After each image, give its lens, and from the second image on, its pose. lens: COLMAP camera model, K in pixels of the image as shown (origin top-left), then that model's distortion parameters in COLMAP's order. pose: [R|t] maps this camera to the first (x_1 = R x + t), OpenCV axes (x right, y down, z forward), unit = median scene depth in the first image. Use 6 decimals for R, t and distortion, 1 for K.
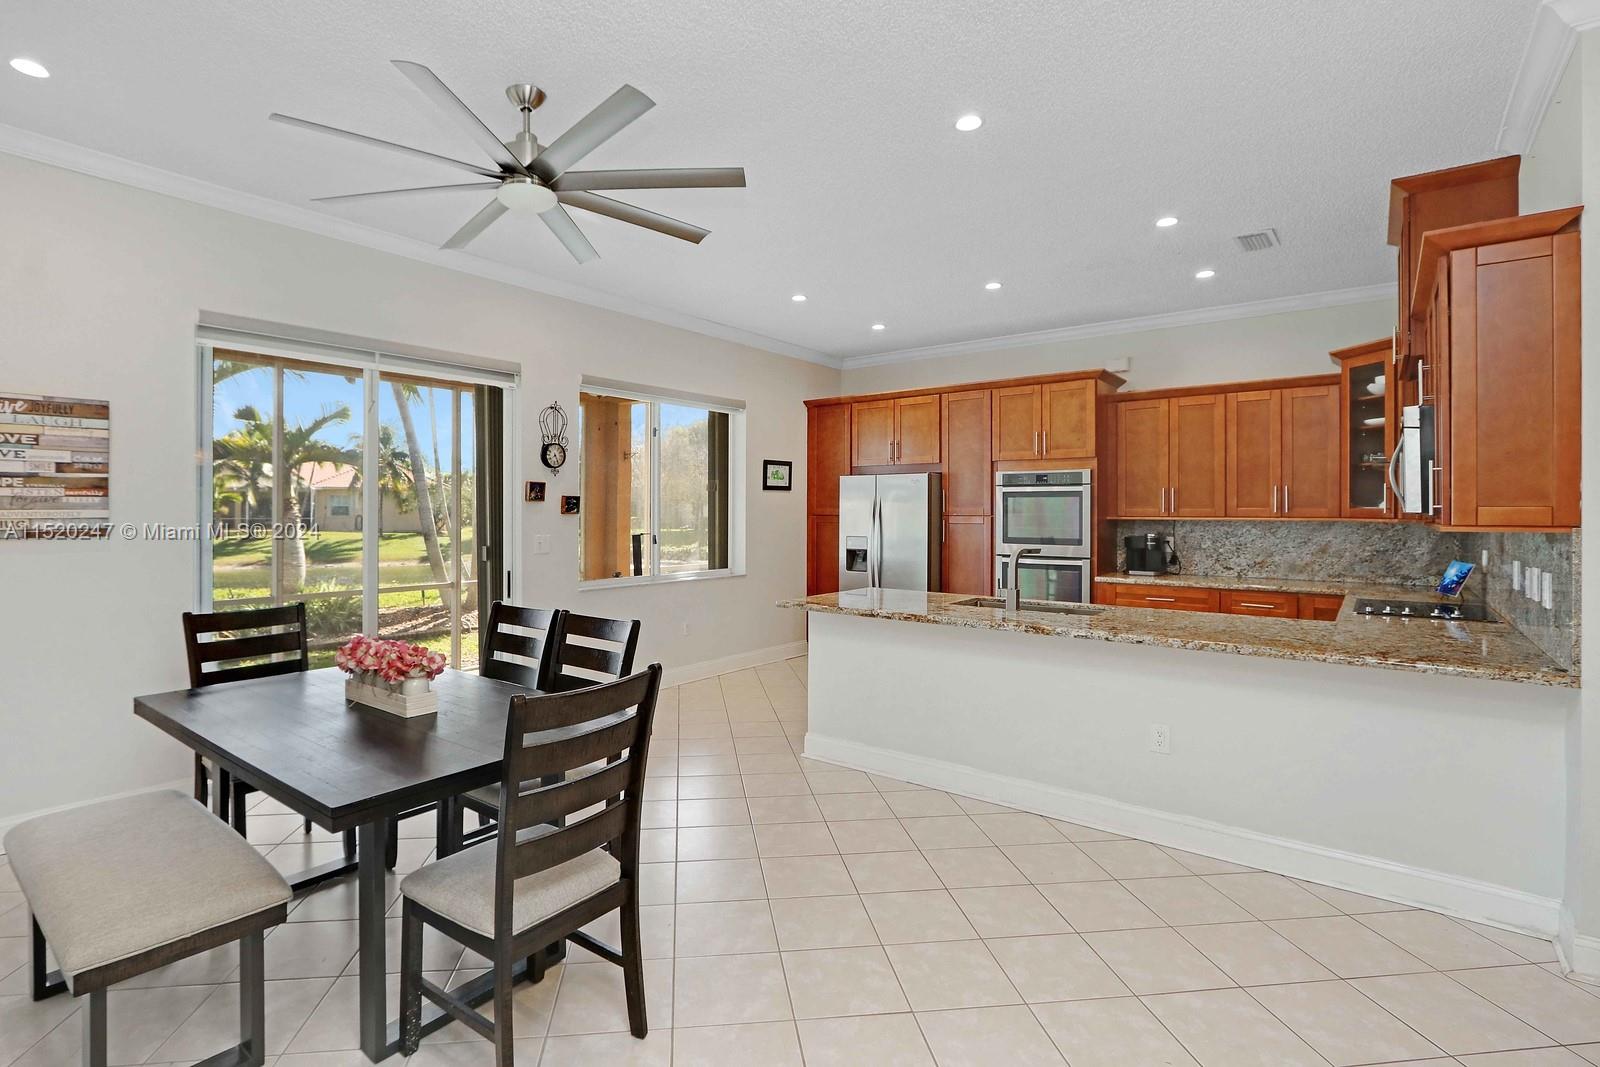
lens RADIAL K [[752.6, 0, 789.9], [0, 752.6, 519.7], [0, 0, 1]] dist [-0.003848, -0.000340]
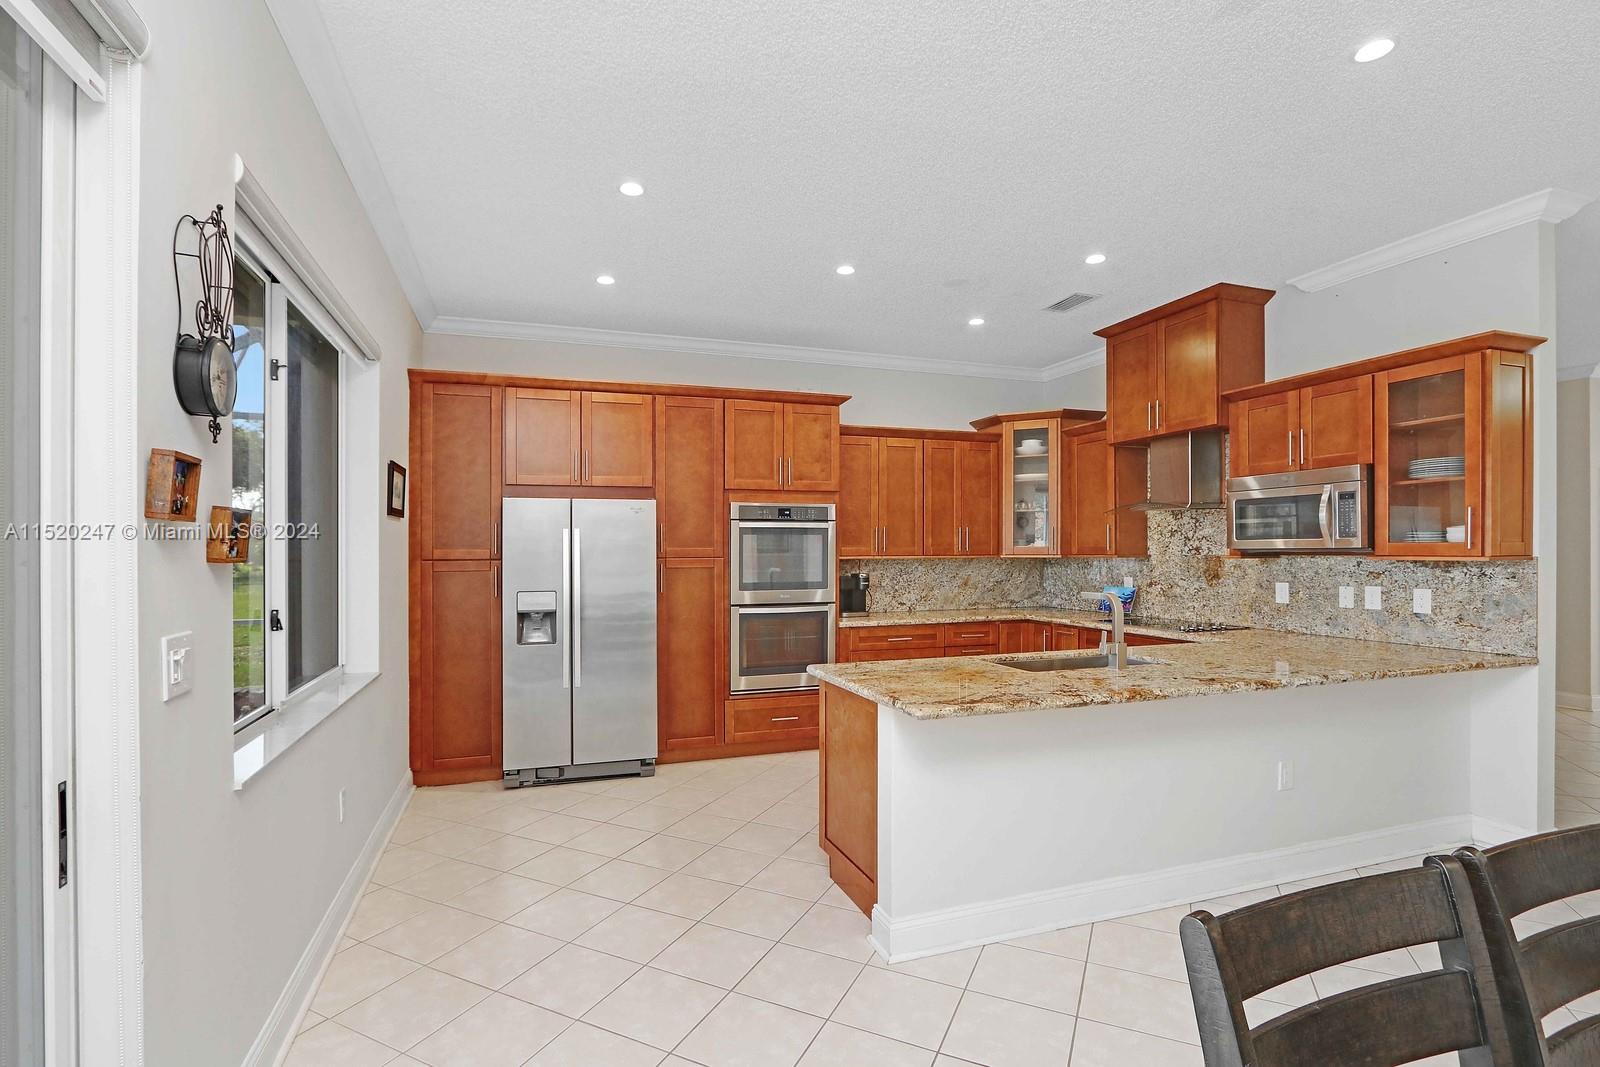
lens RADIAL K [[752.6, 0, 787.4], [0, 752.6, 544.8], [0, 0, 1]] dist [-0.003848, -0.000340]
pose [[0.561264, 0.001751, 0.827635, -0.382368], [0.016736, 0.999769, -0.013464, -0.006779], [-0.827467, 0.021408, 0.561106, 0.532801]]
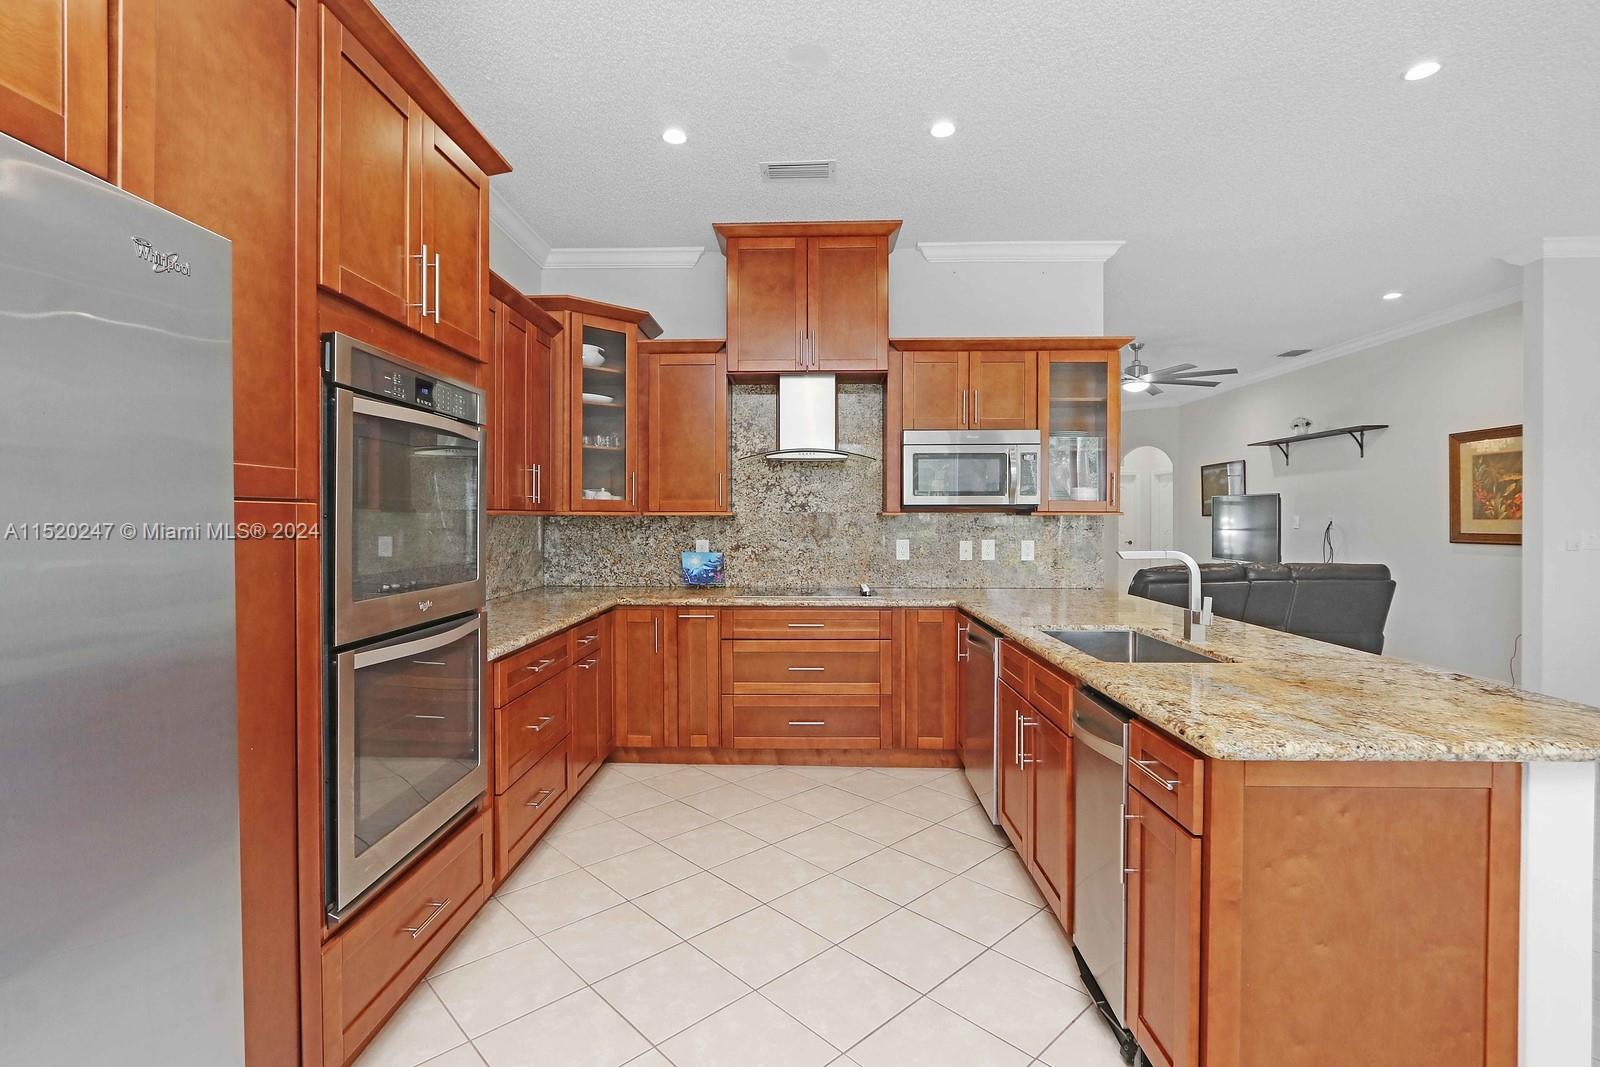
lens RADIAL K [[752.6, 0, 790.3], [0, 752.6, 519.3], [0, 0, 1]] dist [-0.003848, -0.000340]
pose [[-0.573689, -0.003116, 0.819067, -0.035779], [0.008117, 0.999922, 0.009490, 0.000721], [-0.819033, 0.012093, -0.573619, 1.084320]]
